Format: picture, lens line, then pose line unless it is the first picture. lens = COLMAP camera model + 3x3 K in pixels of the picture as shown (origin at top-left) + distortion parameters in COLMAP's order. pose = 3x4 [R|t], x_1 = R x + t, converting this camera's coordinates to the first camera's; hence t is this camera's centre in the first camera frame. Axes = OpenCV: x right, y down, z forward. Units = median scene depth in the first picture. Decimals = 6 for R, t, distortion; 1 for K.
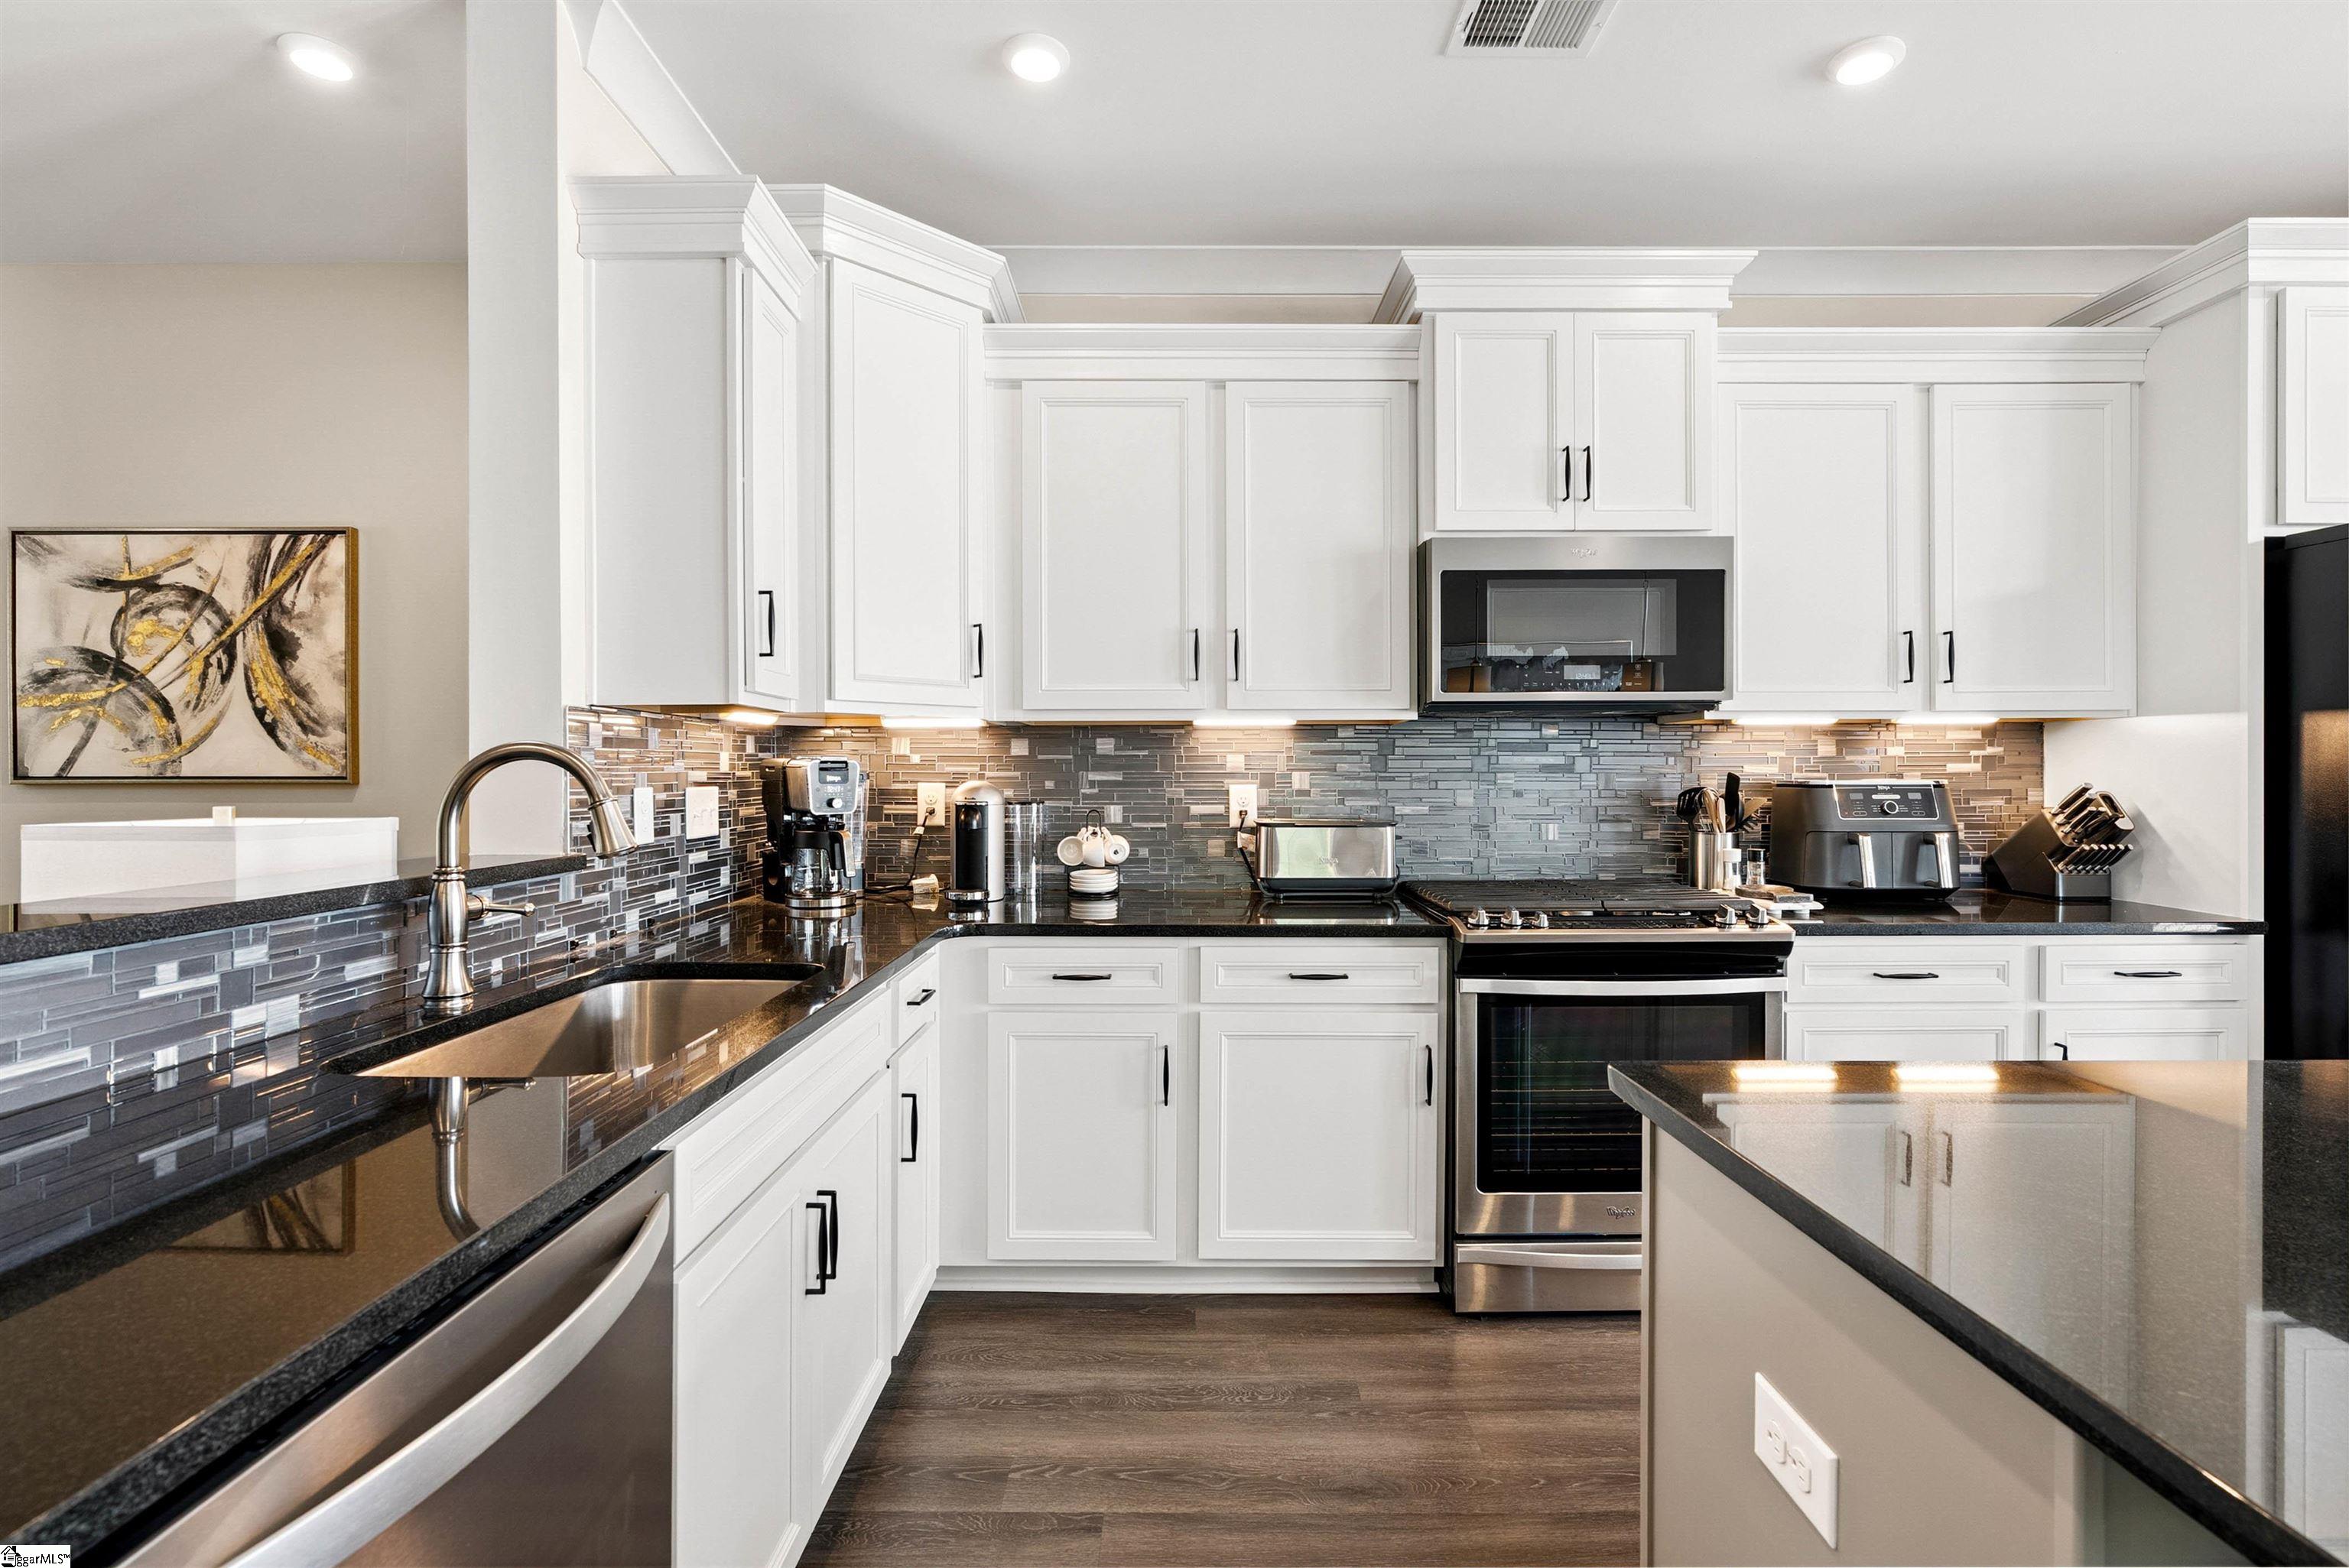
lens RADIAL K [[1072.6, 0, 1176.2], [0, 1072.6, 765.6], [0, 0, 1]] dist [-0.015393, 0.005919]
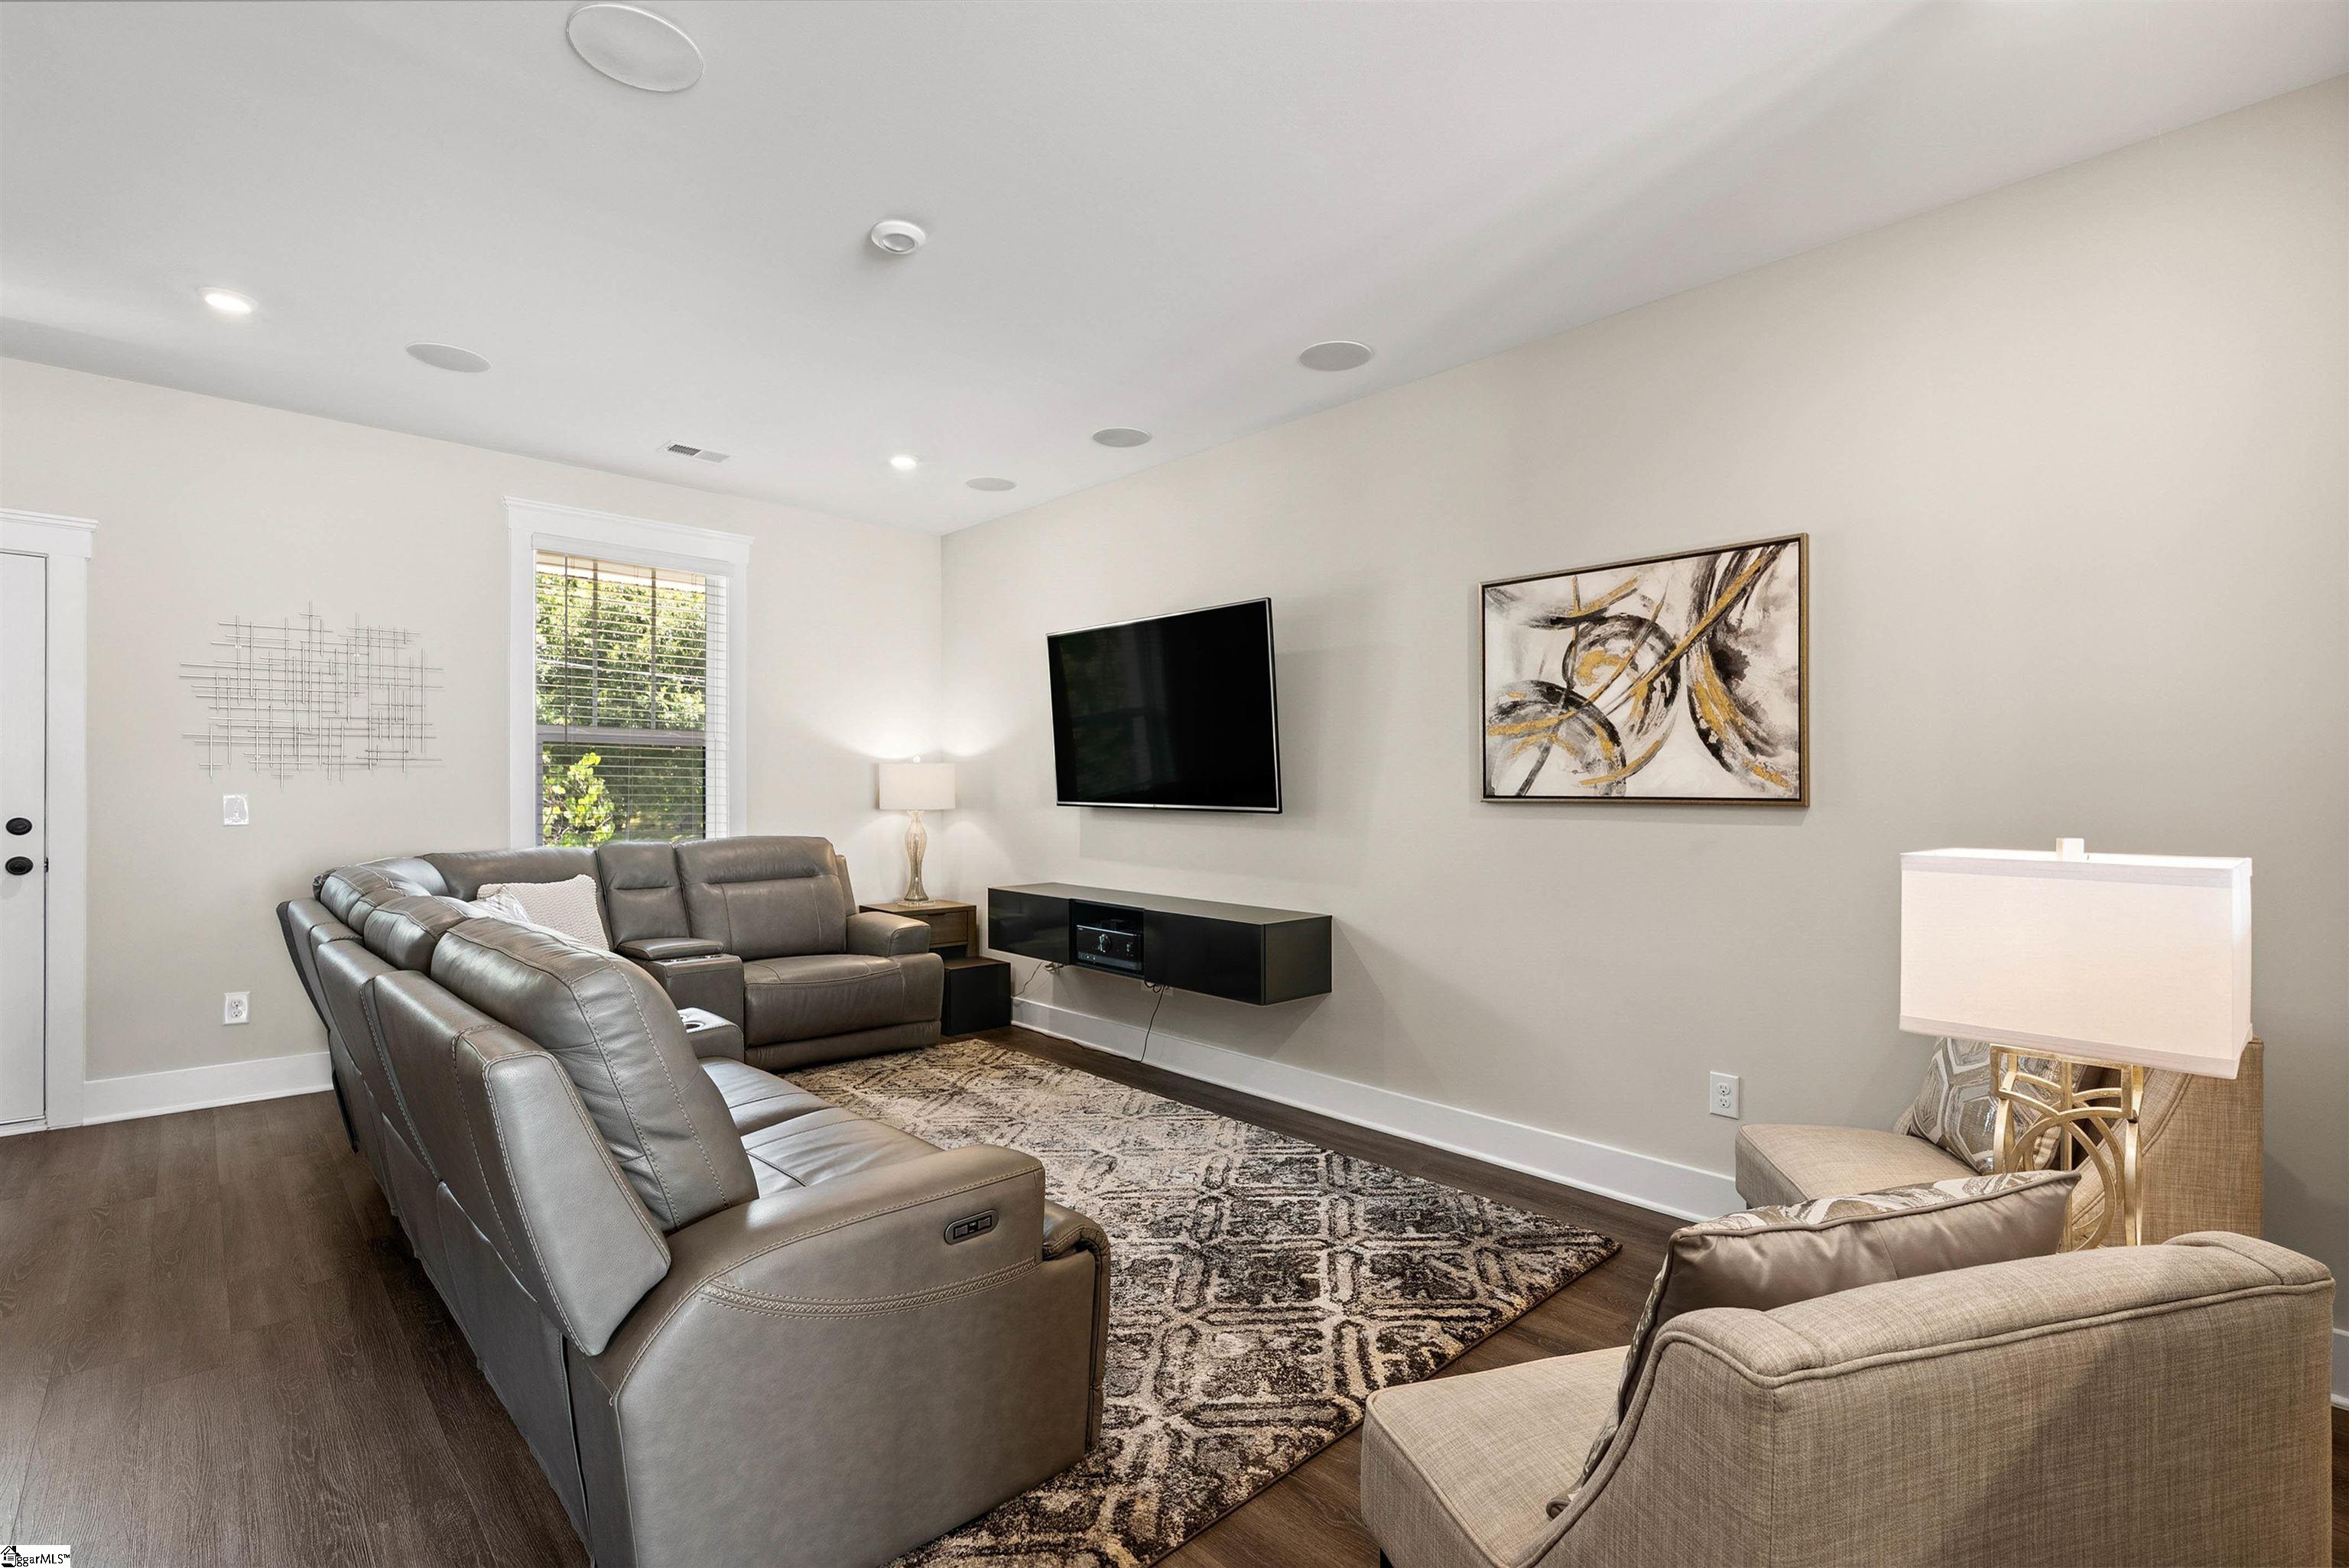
lens RADIAL K [[1072.6, 0, 1165.2], [0, 1072.6, 787.3], [0, 0, 1]] dist [-0.015393, 0.005919]
pose [[0.674881, 0.003251, -0.737920, -0.462209], [-0.001198, 0.999994, 0.003310, -0.002224], [0.737926, -0.001350, 0.674880, -0.051458]]
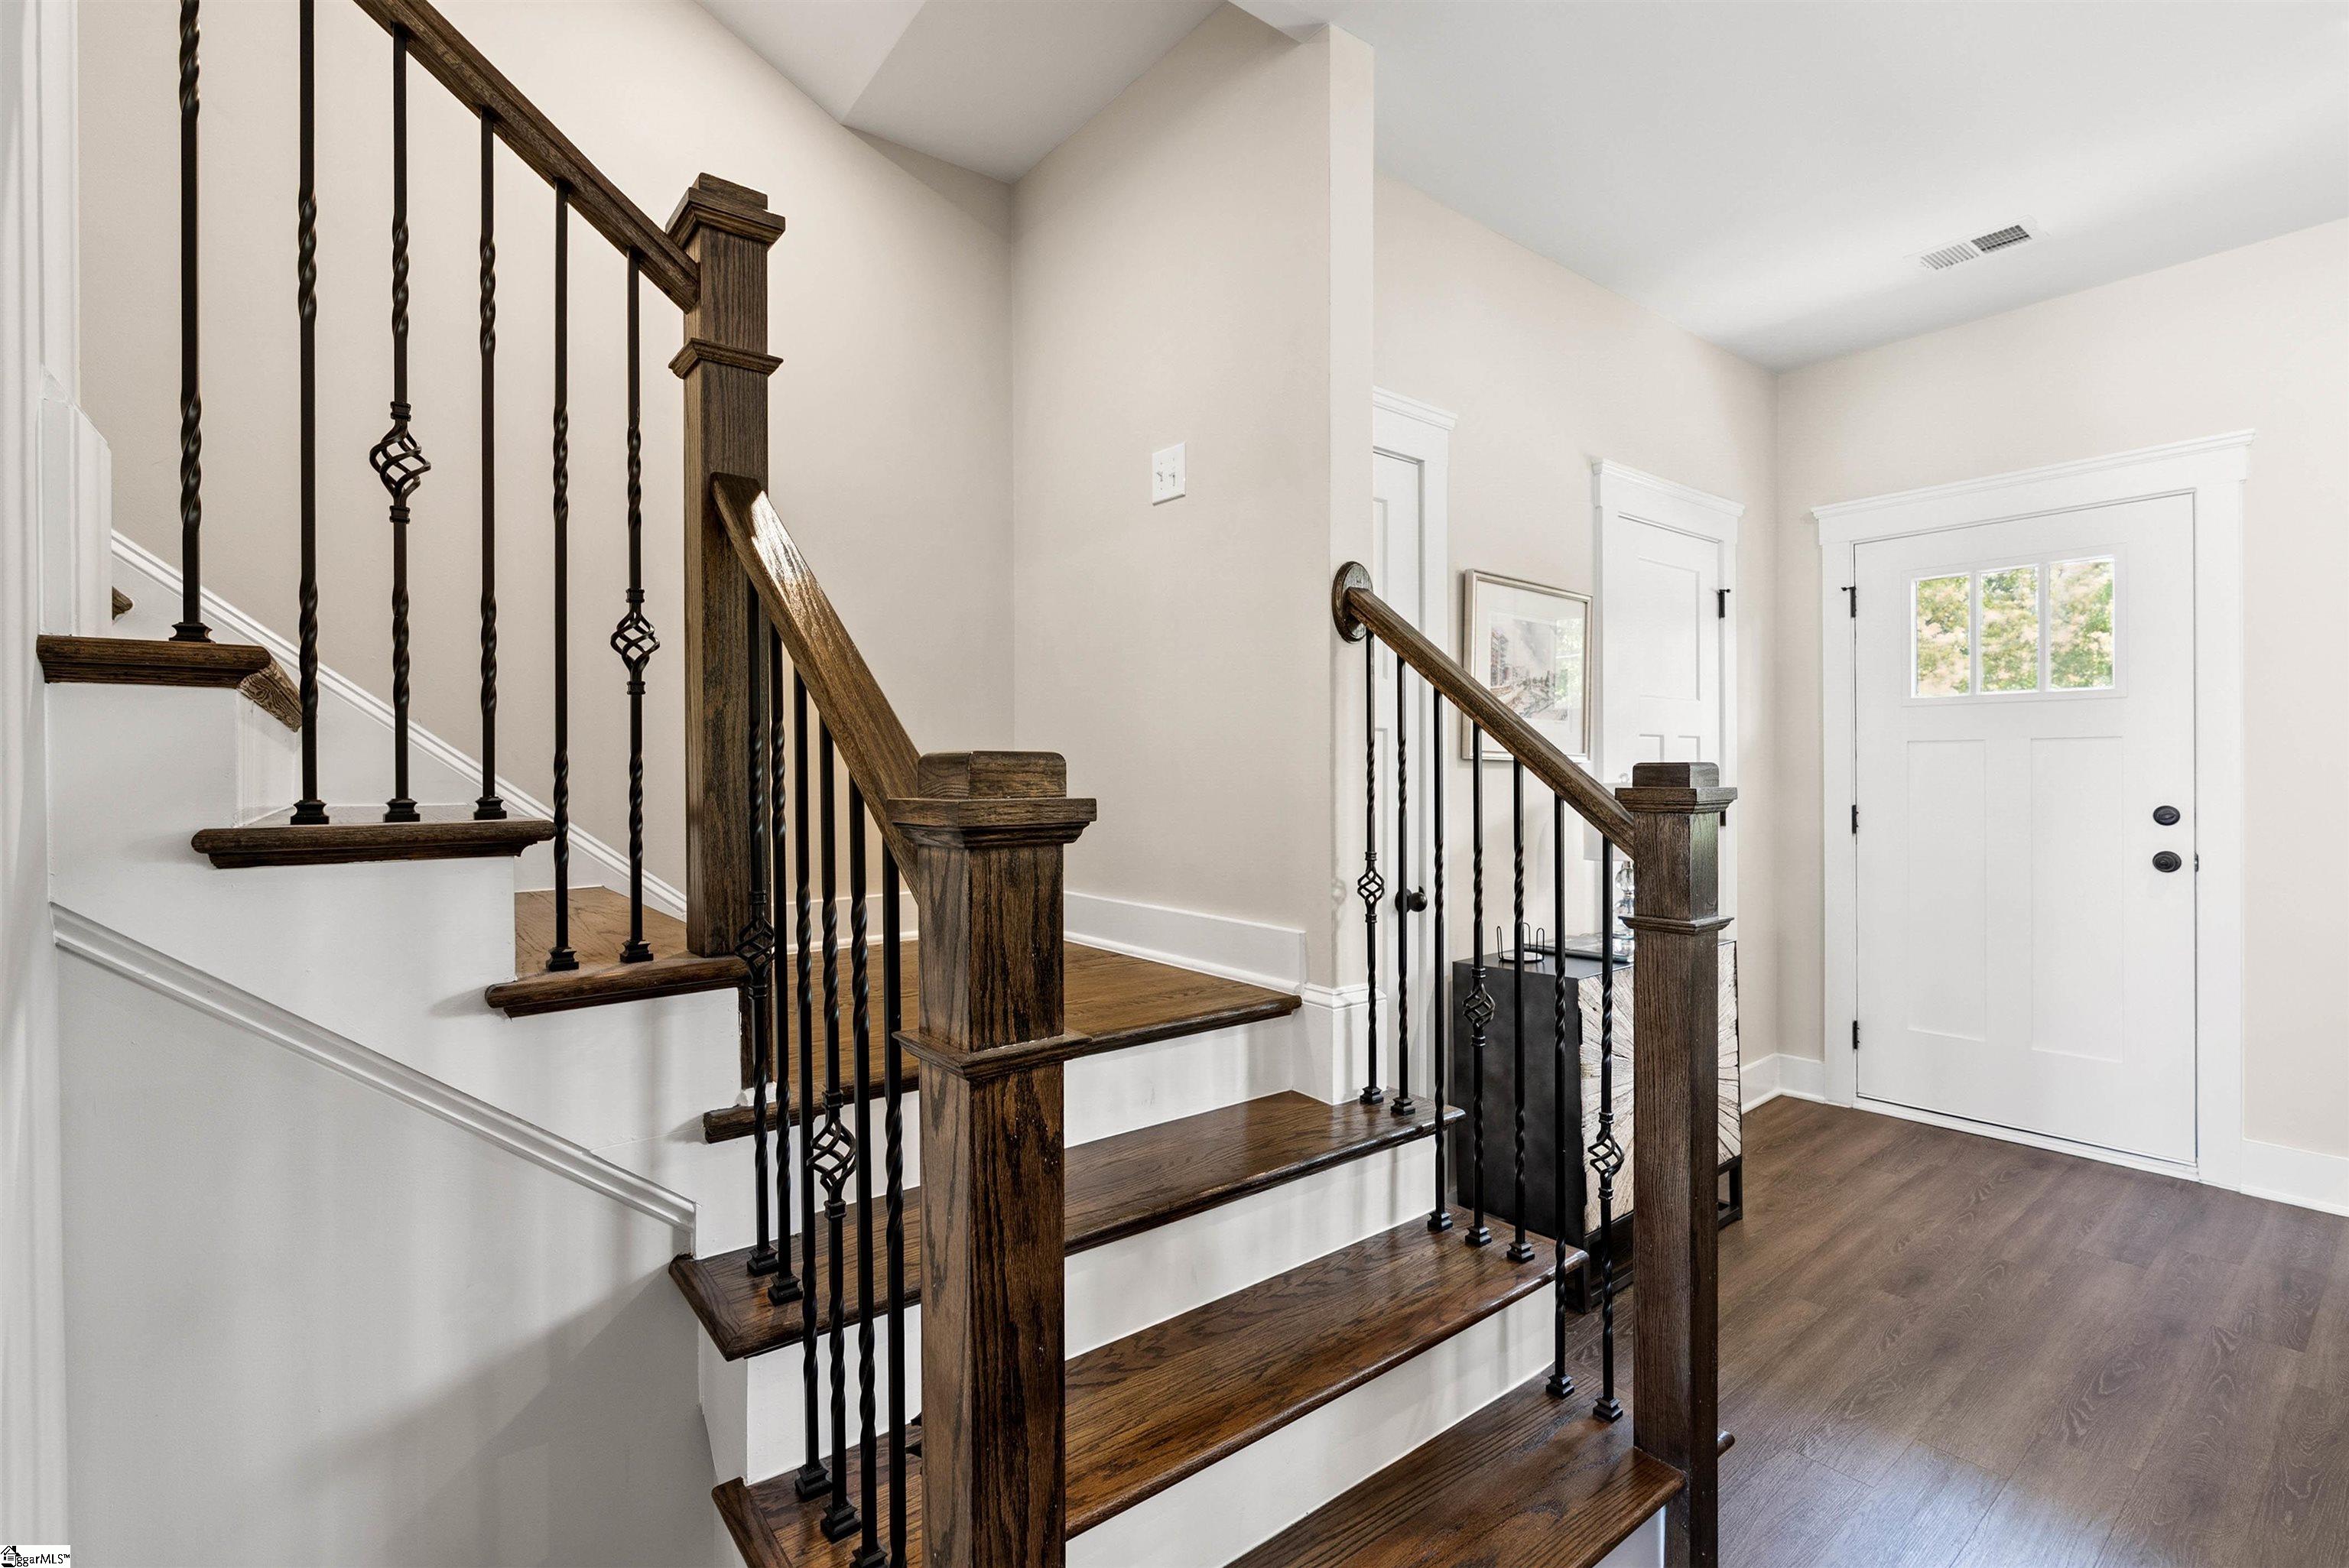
lens RADIAL K [[1072.6, 0, 1185.7], [0, 1072.6, 774.5], [0, 0, 1]] dist [-0.015393, 0.005919]
pose [[-0.780562, 0.009421, -0.625007, -0.862117], [0.013083, 0.999914, -0.001267, -0.002391], [0.624942, -0.009166, -0.780618, 0.014946]]
